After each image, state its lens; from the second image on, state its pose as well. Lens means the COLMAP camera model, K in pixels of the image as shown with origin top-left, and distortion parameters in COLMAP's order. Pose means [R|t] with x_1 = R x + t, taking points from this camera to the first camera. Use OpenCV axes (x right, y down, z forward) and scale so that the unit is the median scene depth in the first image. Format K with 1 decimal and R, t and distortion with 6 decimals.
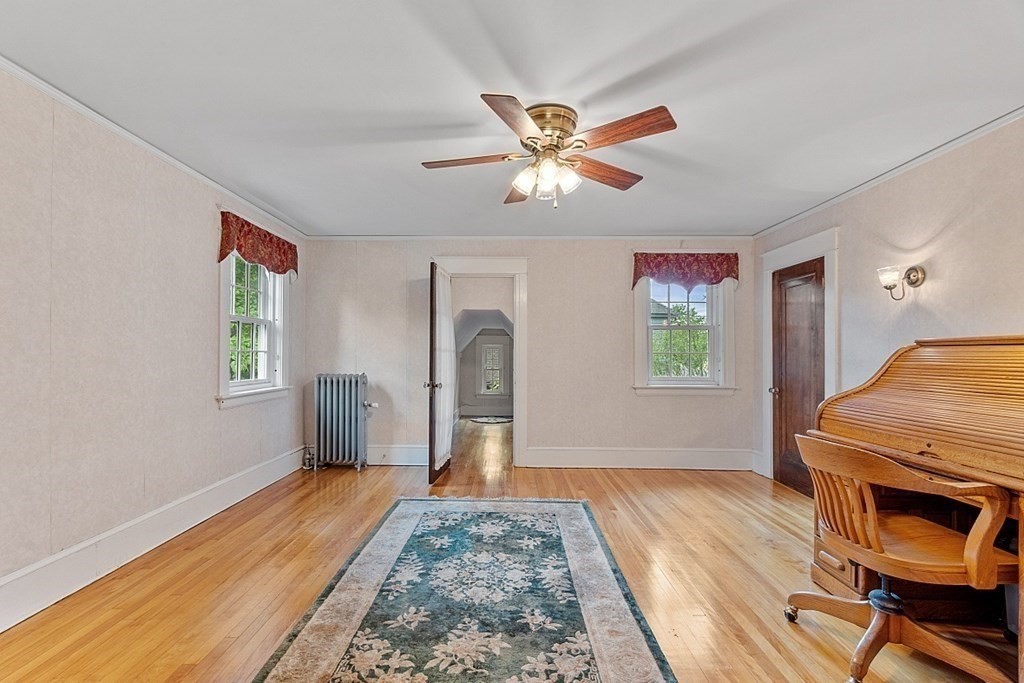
lens RADIAL K [[448.2, 0, 508.9], [0, 448.2, 346.6], [0, 0, 1]] dist [0.002261, -0.000740]
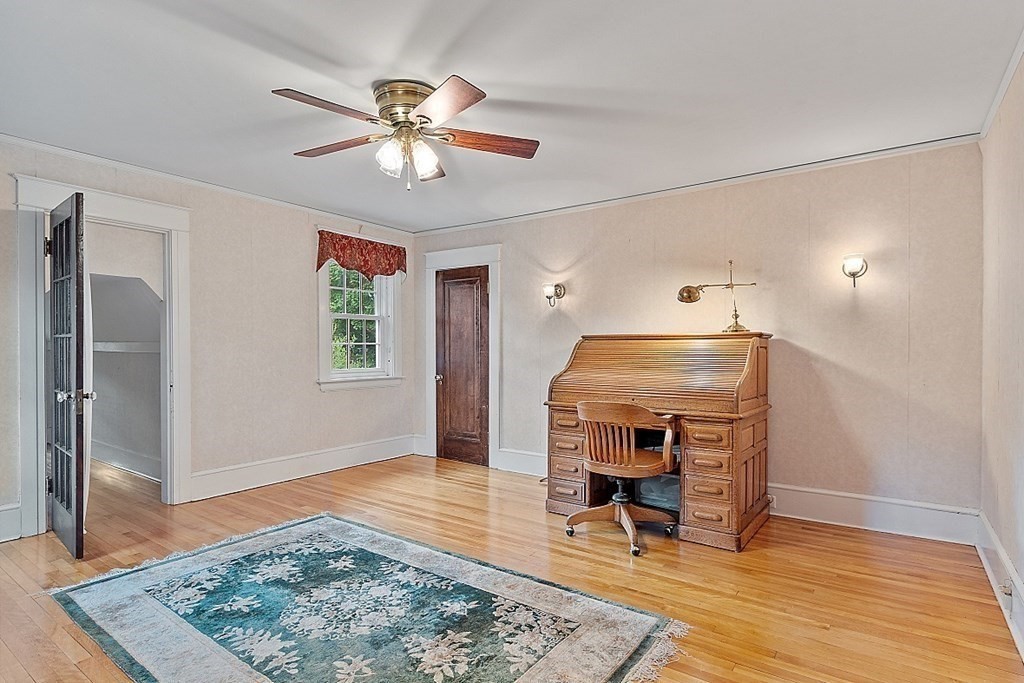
lens RADIAL K [[527.7, 0, 511.4], [0, 527.7, 346.1], [0, 0, 1]] dist [0.001834, -0.000273]
pose [[0.572328, -0.002607, 0.820020, -0.531612], [-0.014272, 0.999812, 0.013139, 0.000152], [-0.819900, -0.019223, 0.572184, 0.141742]]
